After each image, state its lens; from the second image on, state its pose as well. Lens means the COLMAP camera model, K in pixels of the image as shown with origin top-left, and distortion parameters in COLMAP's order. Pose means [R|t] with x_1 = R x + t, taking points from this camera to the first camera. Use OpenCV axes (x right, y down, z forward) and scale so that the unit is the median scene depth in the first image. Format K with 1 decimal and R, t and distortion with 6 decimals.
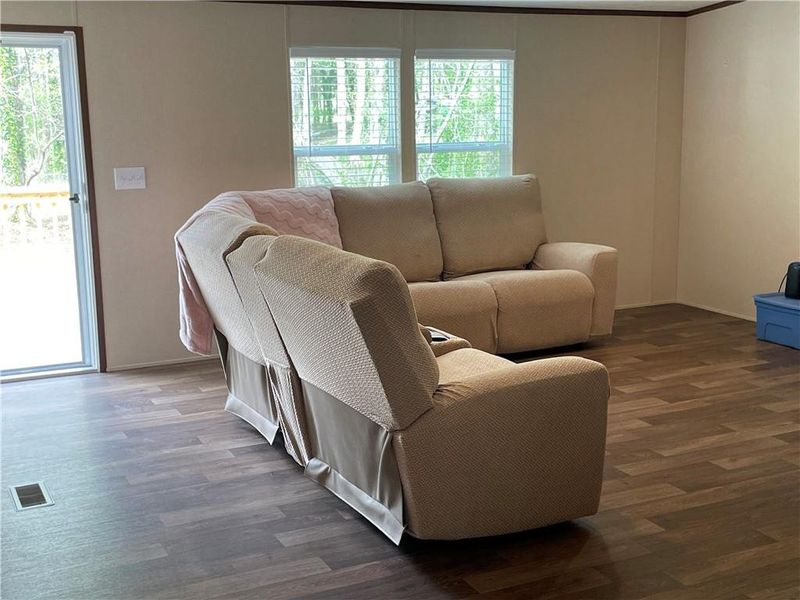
lens RADIAL K [[1057.2, 0, 403.1], [0, 1057.2, 300.6], [0, 0, 1]] dist [0.091268, 0.000000]
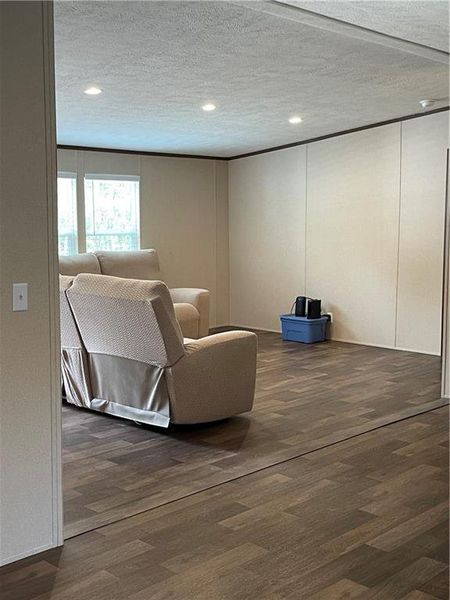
lens RADIAL K [[792.9, 0, 223.8], [0, 792.9, 300.8], [0, 0, 1]] dist [0.091268, 0.000000]
pose [[0.942812, -0.027708, 0.332171, -0.324714], [0.051857, 0.996598, -0.064055, 0.082361], [-0.329266, 0.077617, 0.941042, -0.357099]]
